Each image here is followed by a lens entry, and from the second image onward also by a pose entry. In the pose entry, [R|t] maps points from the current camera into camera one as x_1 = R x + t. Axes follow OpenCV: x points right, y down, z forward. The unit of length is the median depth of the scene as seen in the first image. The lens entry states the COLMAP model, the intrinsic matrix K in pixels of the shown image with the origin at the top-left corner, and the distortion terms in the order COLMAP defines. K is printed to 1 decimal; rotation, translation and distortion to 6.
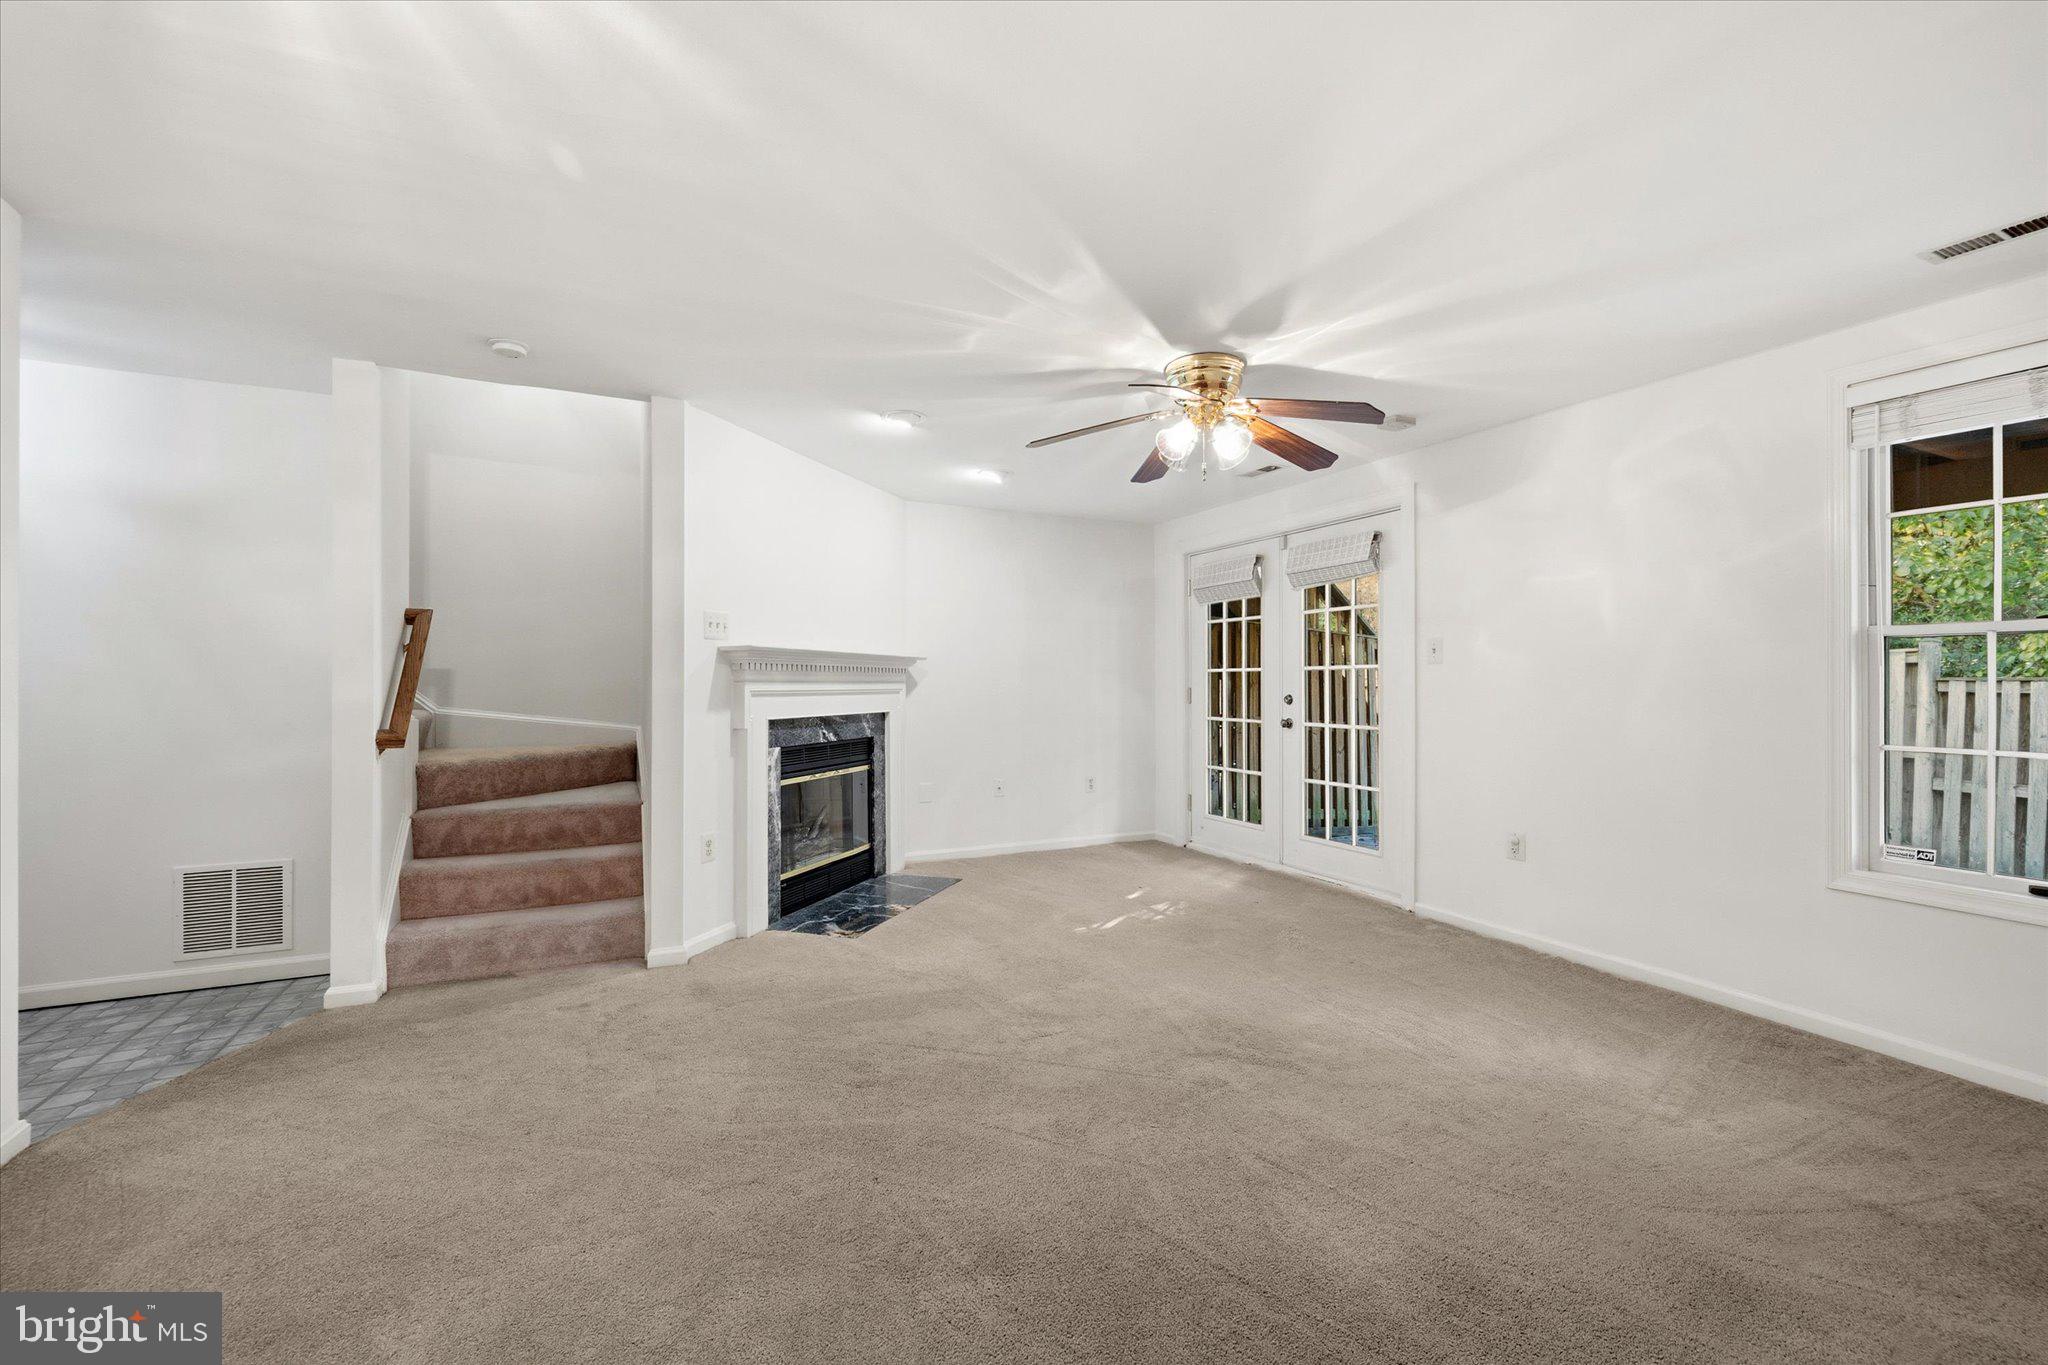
lens RADIAL K [[830.6, 0, 1031.1], [0, 830.6, 681.2], [0, 0, 1]] dist [0.002745, -0.000741]
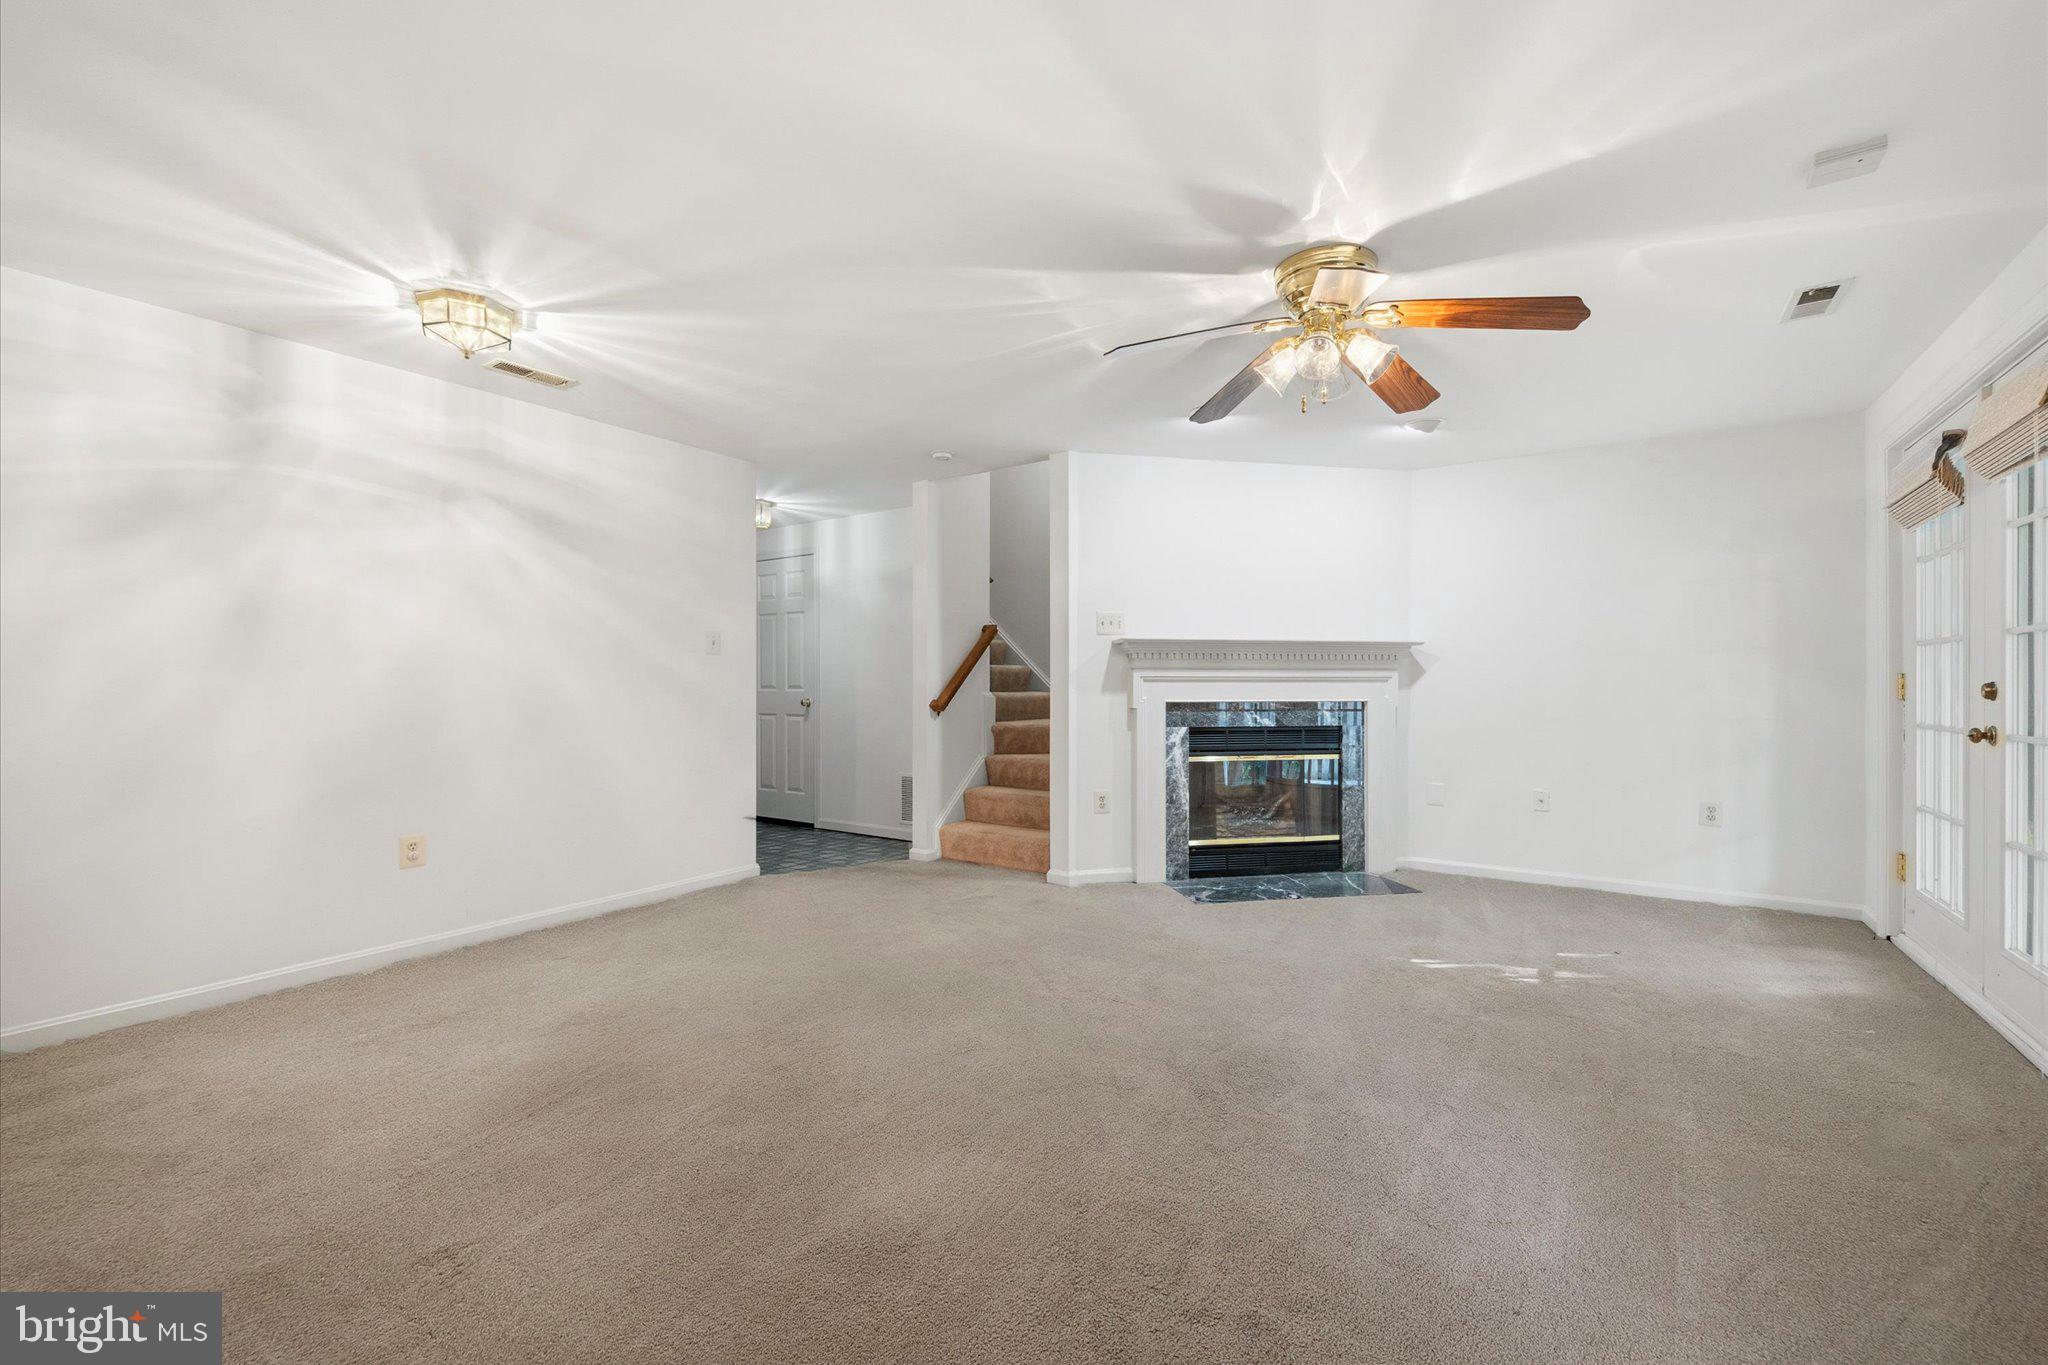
lens RADIAL K [[830.6, 0, 1039.3], [0, 830.6, 686.3], [0, 0, 1]] dist [0.002745, -0.000741]
pose [[0.514809, 0.003547, -0.857297, 0.565404], [0.003787, 0.999972, 0.006412, 0.016168], [0.857296, -0.006547, 0.514782, 0.247674]]
